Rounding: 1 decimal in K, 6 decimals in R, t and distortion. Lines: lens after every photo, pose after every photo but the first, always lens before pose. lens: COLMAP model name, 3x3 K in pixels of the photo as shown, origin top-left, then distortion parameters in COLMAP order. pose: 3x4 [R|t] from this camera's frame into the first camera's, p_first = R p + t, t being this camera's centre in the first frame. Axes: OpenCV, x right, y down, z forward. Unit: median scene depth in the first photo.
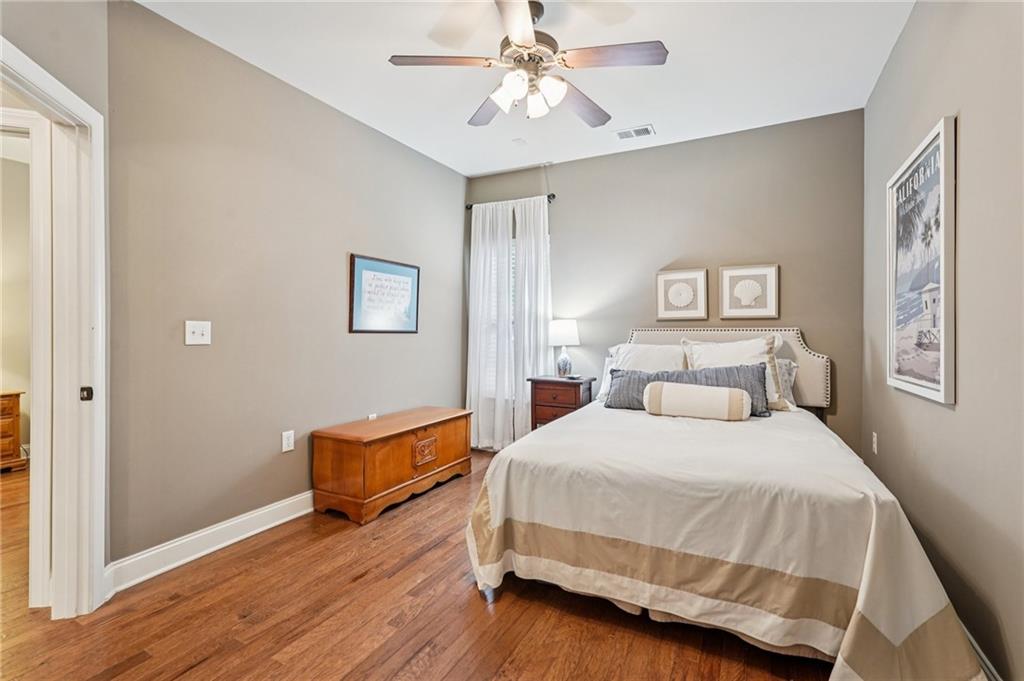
lens RADIAL K [[452.1, 0, 509.6], [0, 452.1, 332.2], [0, 0, 1]] dist [-0.008380, 0.003312]
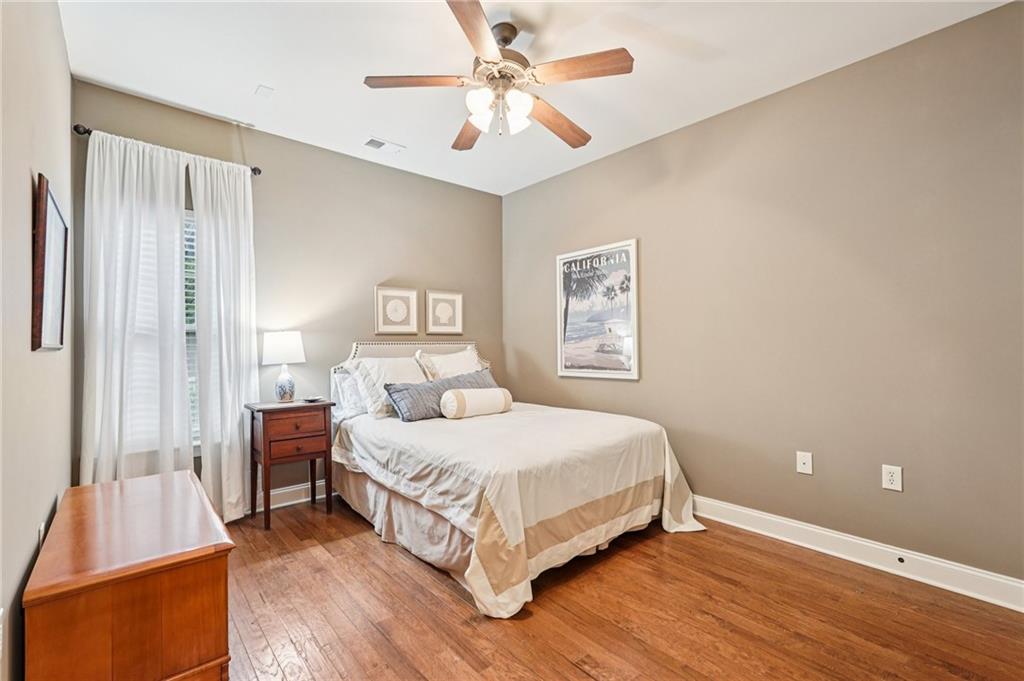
lens RADIAL K [[452.1, 0, 510.0], [0, 452.1, 345.7], [0, 0, 1]] dist [-0.008380, 0.003312]
pose [[0.371021, -0.005593, 0.928608, -0.566189], [0.005809, 0.999976, 0.003702, -0.002803], [-0.928606, 0.004021, 0.371045, 0.384482]]
